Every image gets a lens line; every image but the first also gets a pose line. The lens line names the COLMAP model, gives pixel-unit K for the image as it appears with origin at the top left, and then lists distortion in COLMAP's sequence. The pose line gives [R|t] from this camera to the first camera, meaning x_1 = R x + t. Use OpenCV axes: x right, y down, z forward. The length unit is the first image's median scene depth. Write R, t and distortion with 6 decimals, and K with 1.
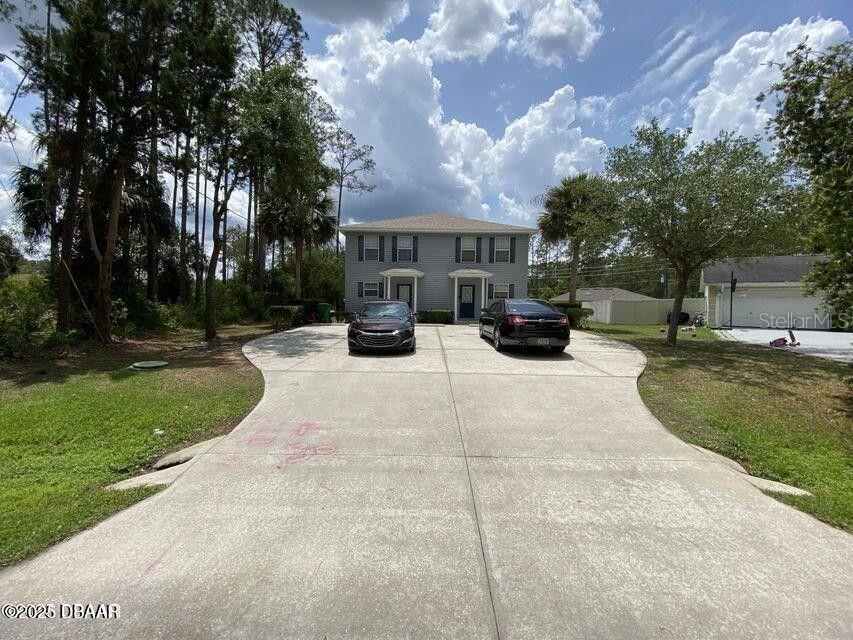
lens RADIAL K [[343.8, 0, 426.5], [0, 343.8, 320.0], [0, 0, 1]] dist [0.000500, 0.000023]
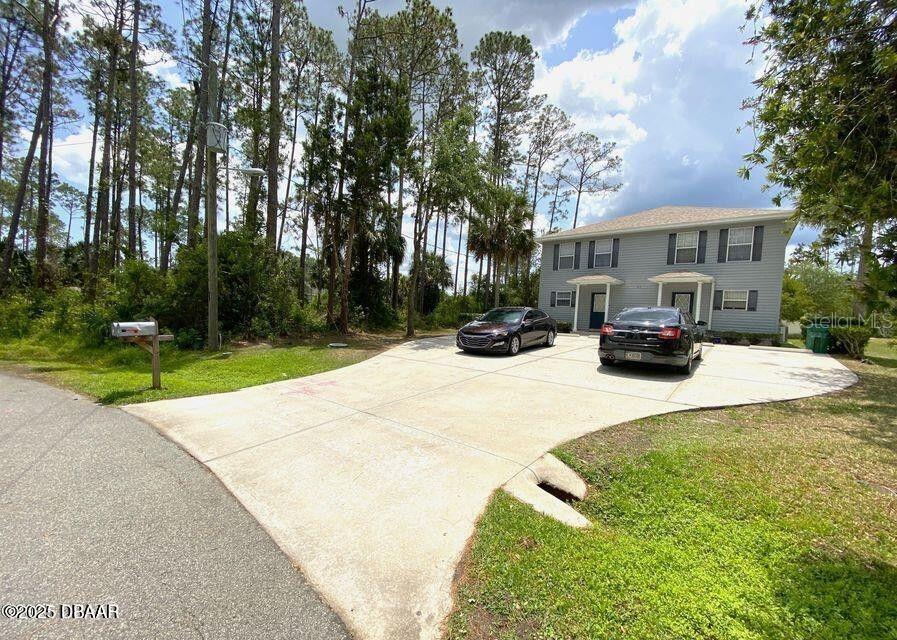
lens RADIAL K [[334.4, 0, 449.1], [0, 334.4, 342.7], [0, 0, 1]] dist [0.000428, -0.000081]
pose [[0.803977, 0.068194, -0.590737, 0.155644], [-0.043323, 0.997480, 0.056187, 0.001651], [0.593080, -0.019581, 0.804906, 0.011829]]
